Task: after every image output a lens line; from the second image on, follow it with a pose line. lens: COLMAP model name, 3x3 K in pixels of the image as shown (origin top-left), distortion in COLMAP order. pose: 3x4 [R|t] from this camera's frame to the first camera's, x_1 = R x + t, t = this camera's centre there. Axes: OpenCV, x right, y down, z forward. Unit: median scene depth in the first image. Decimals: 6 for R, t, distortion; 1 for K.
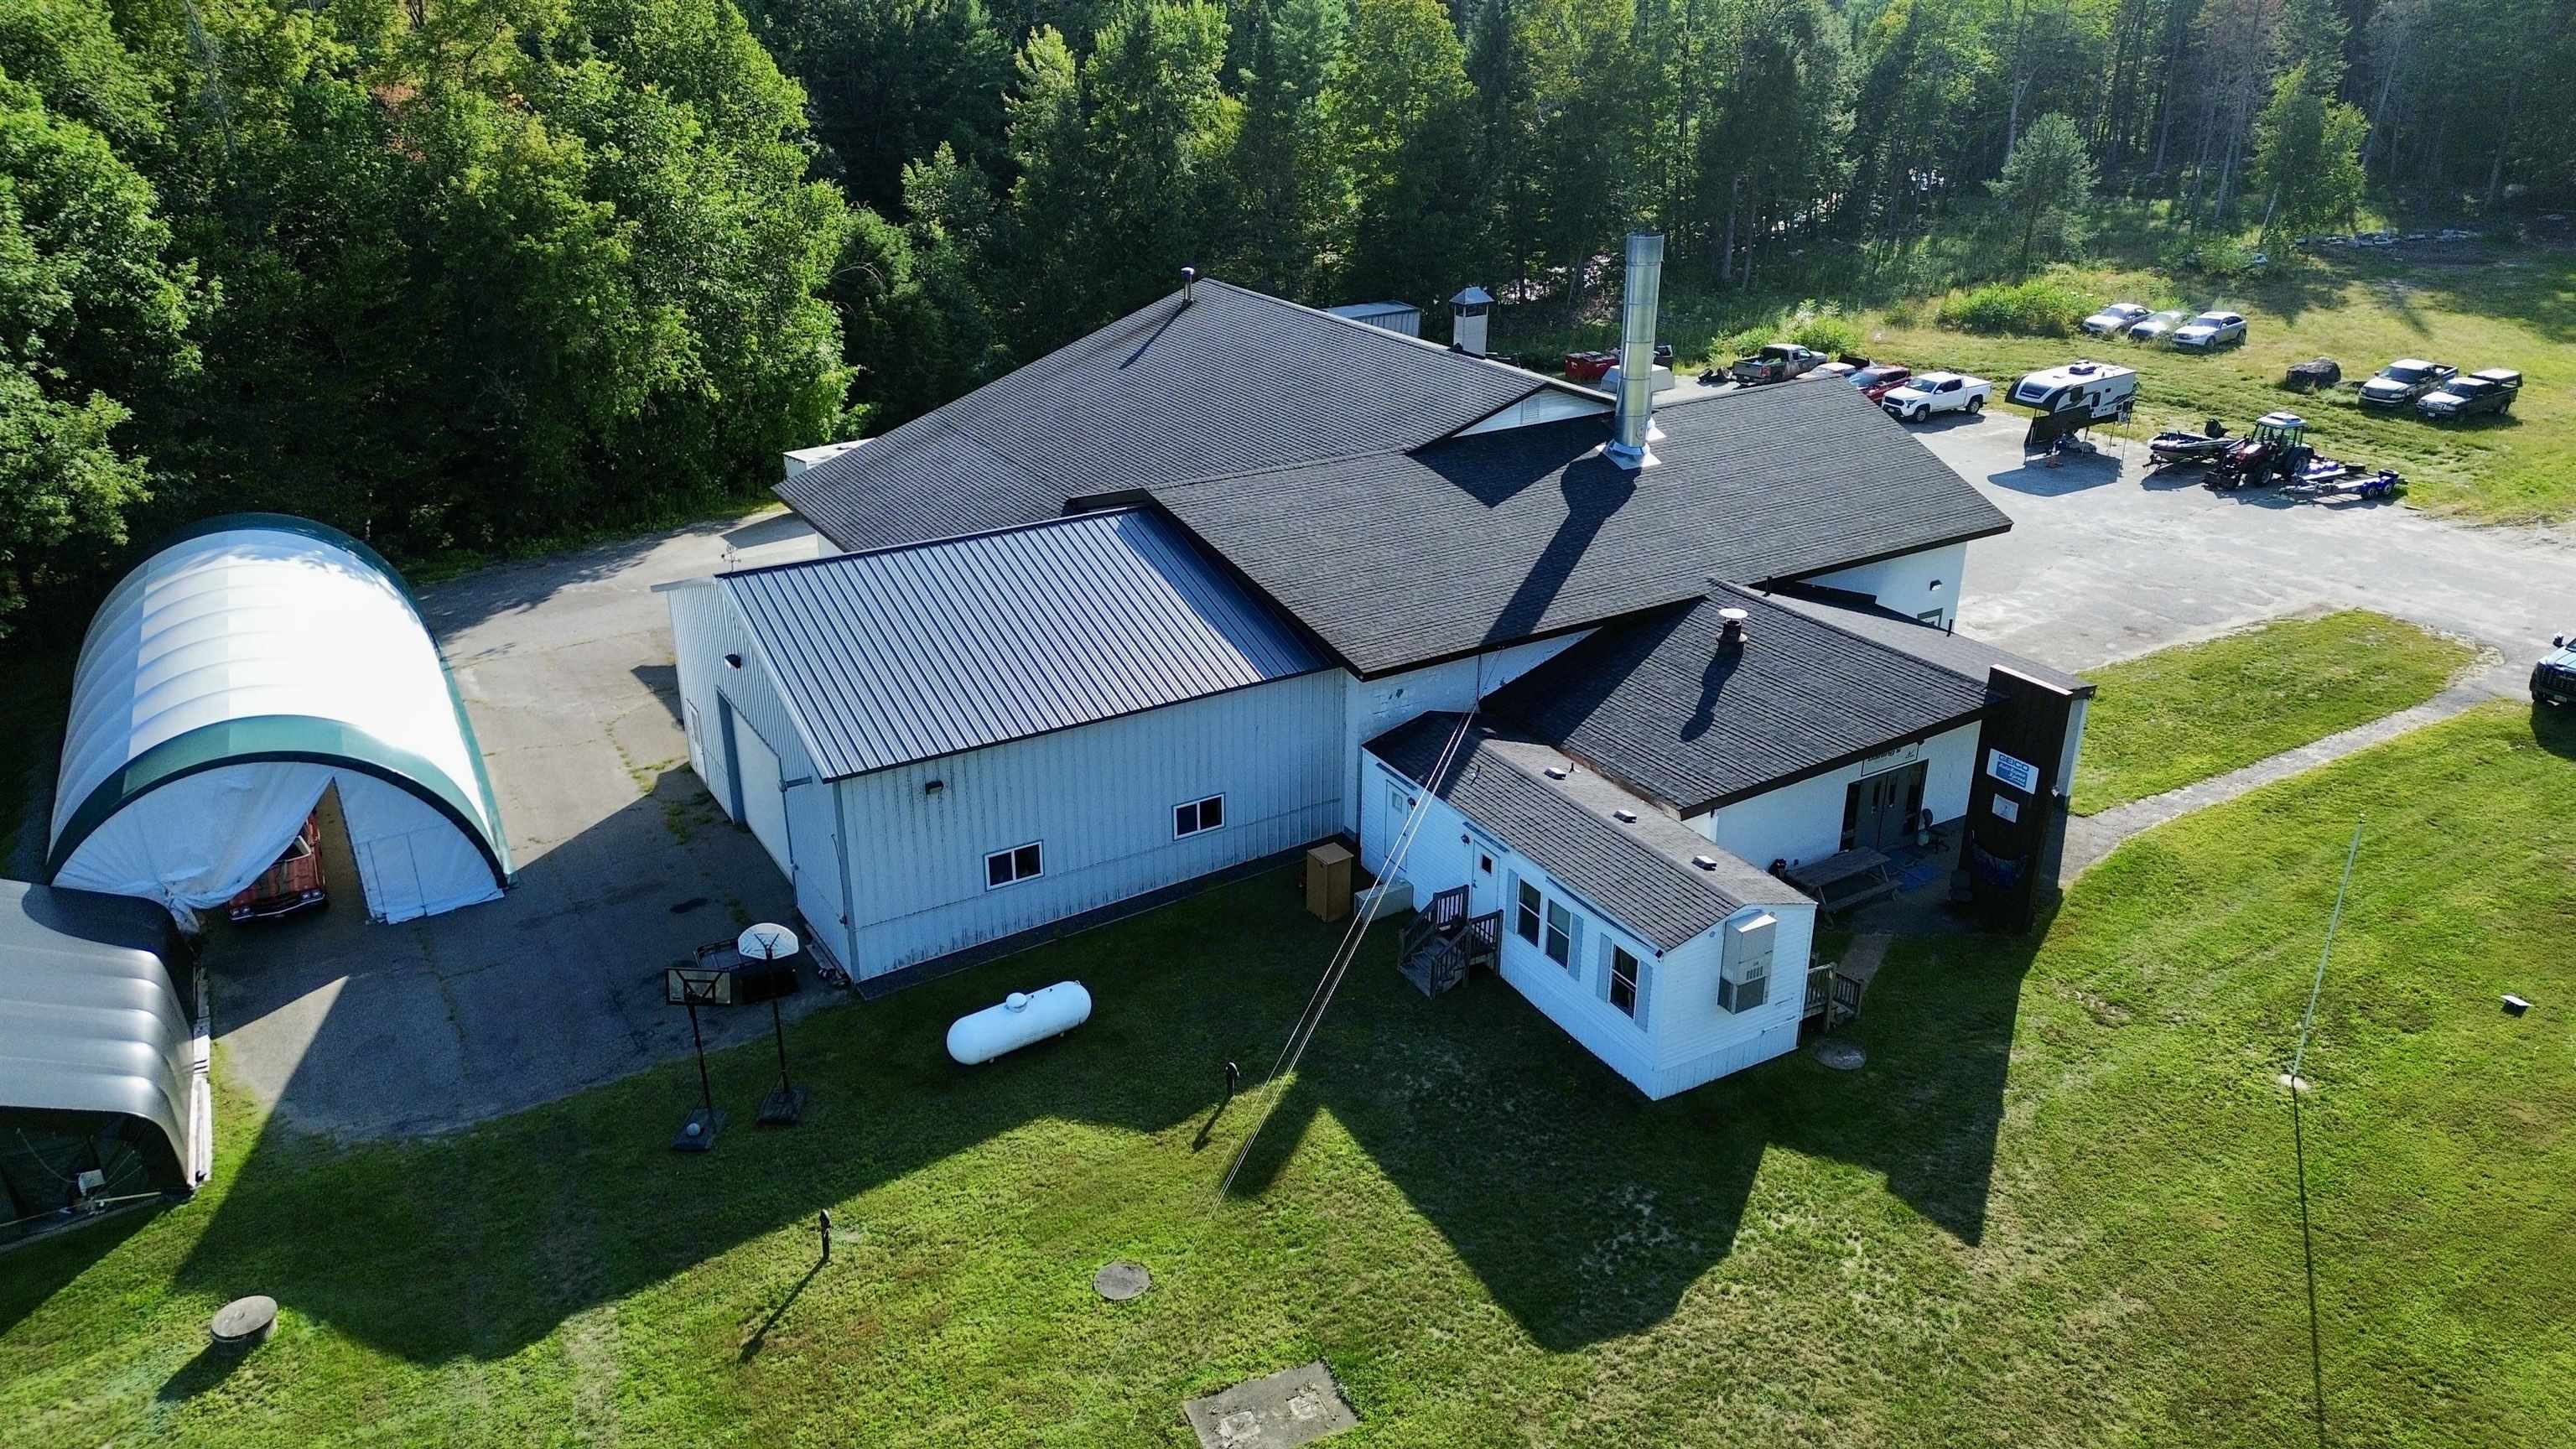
lens RADIAL K [[1819.2, 0, 1302.4], [0, 1819.2, 706.4], [0, 0, 1]] dist [0.068367, -0.054945]
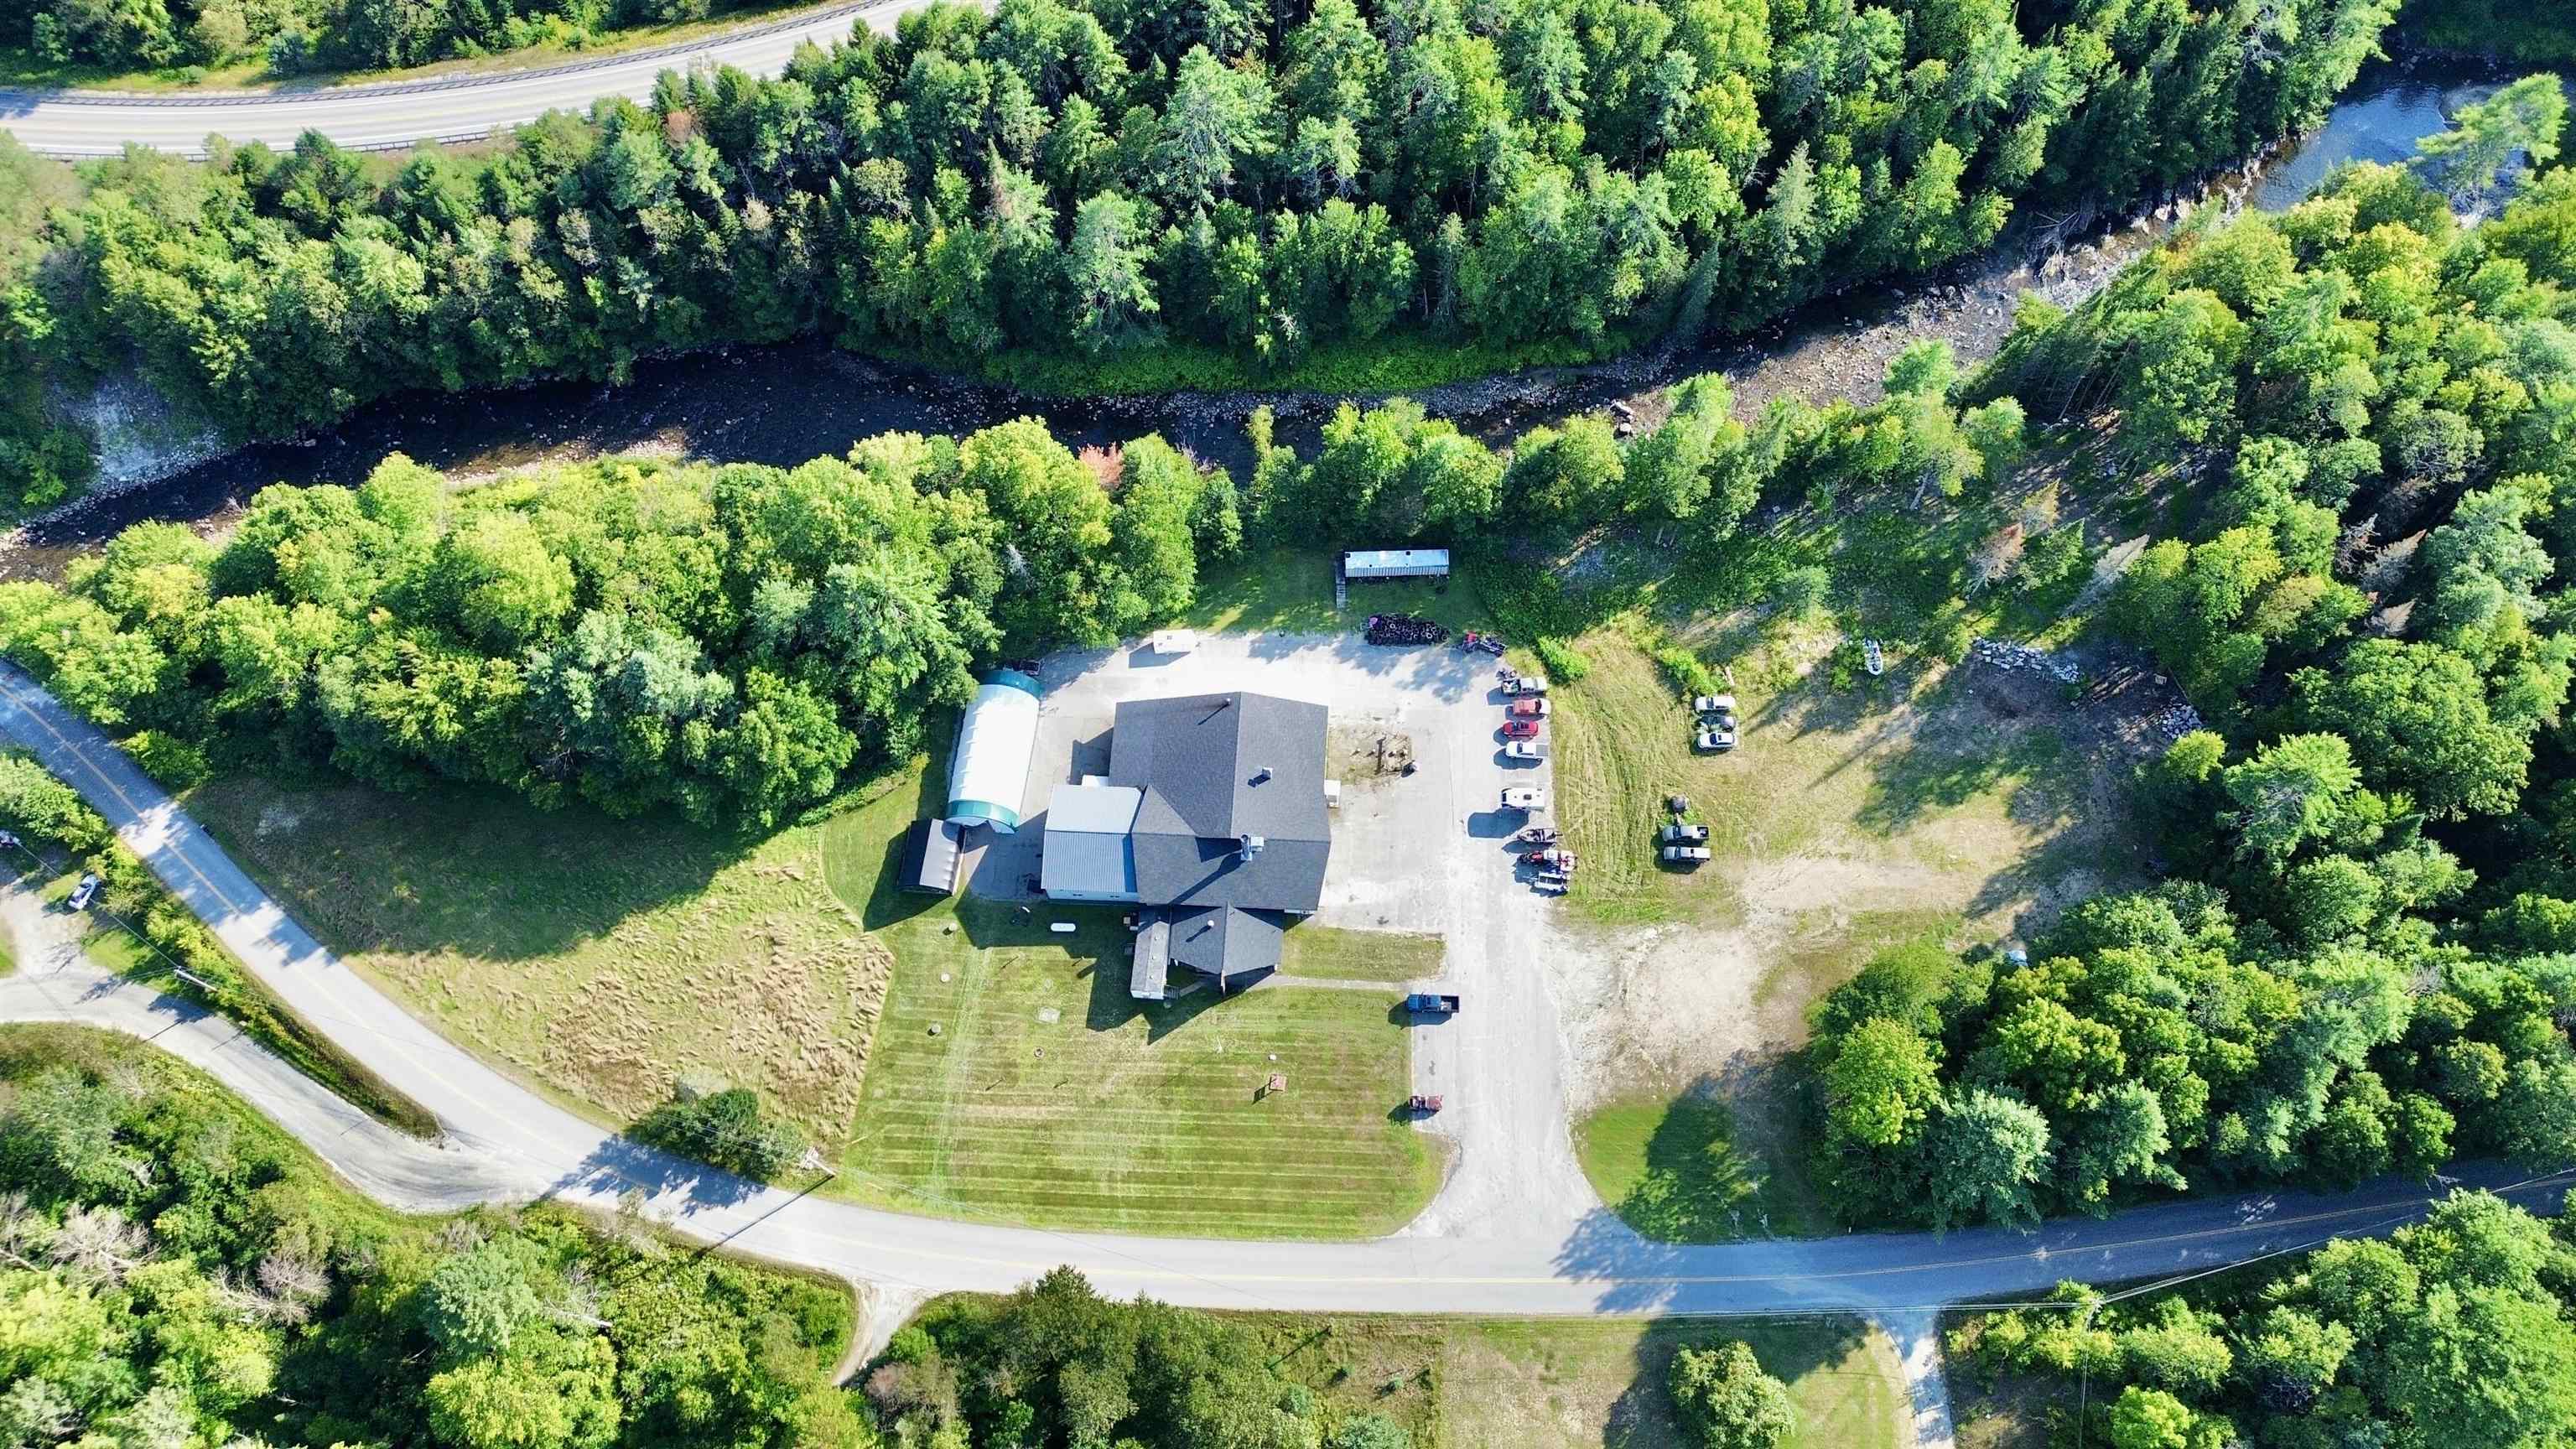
lens RADIAL K [[1819.2, 0, 1270.7], [0, 1819.2, 715.9], [0, 0, 1]] dist [0.068367, -0.054945]
pose [[0.822978, 0.501435, -0.266967, 1.586986], [-0.197342, 0.693039, 0.693364, -4.399543], [0.532695, -0.517939, 0.669310, -2.203637]]
